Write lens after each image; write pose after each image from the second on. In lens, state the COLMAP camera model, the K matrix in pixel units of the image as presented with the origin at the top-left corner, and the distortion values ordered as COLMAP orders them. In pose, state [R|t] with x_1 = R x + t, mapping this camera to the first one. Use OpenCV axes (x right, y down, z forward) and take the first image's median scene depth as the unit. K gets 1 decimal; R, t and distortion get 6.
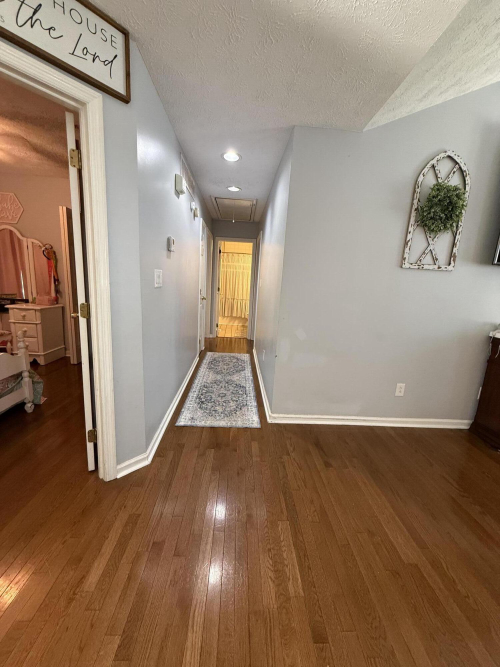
lens RADIAL K [[268.3, 0, 251.6], [0, 268.3, 332.7], [0, 0, 1]] dist [0.002751, -0.000051]
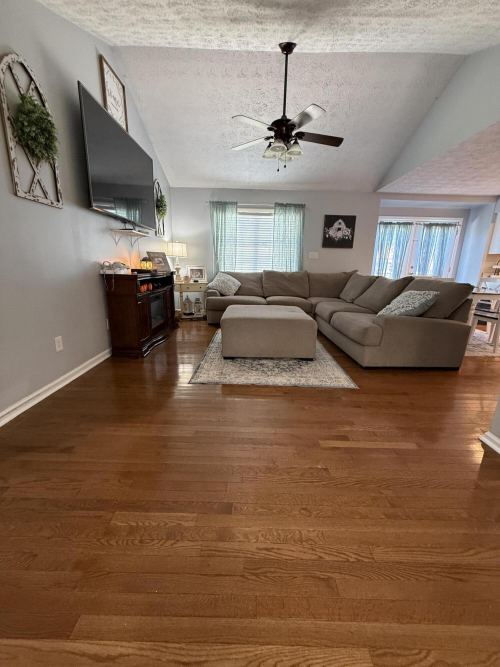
lens RADIAL K [[268.3, 0, 248.1], [0, 268.3, 332.8], [0, 0, 1]] dist [0.002751, -0.000051]
pose [[0.055077, -0.299936, 0.952368, -0.288648], [0.172914, 0.942270, 0.286755, 0.032065], [-0.983396, 0.148884, 0.103761, 0.304151]]
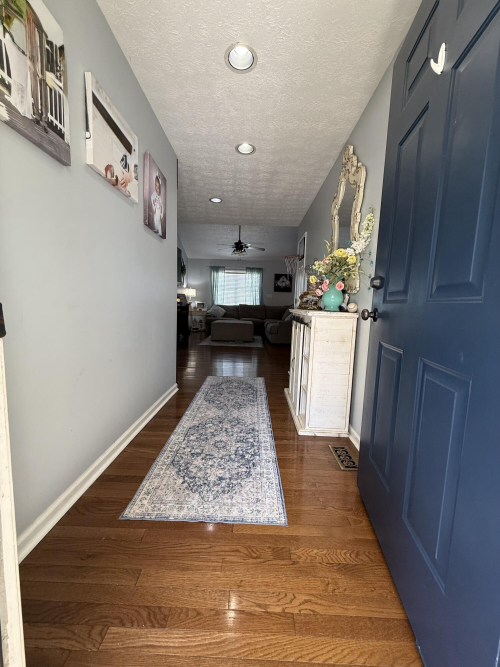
lens RADIAL K [[268.3, 0, 251.6], [0, 268.3, 331.3], [0, 0, 1]] dist [0.002751, -0.000051]
pose [[0.048718, -0.161963, 0.985594, -1.996377], [0.164455, 0.974599, 0.152027, 0.027741], [-0.985181, 0.154679, 0.074116, -0.093886]]
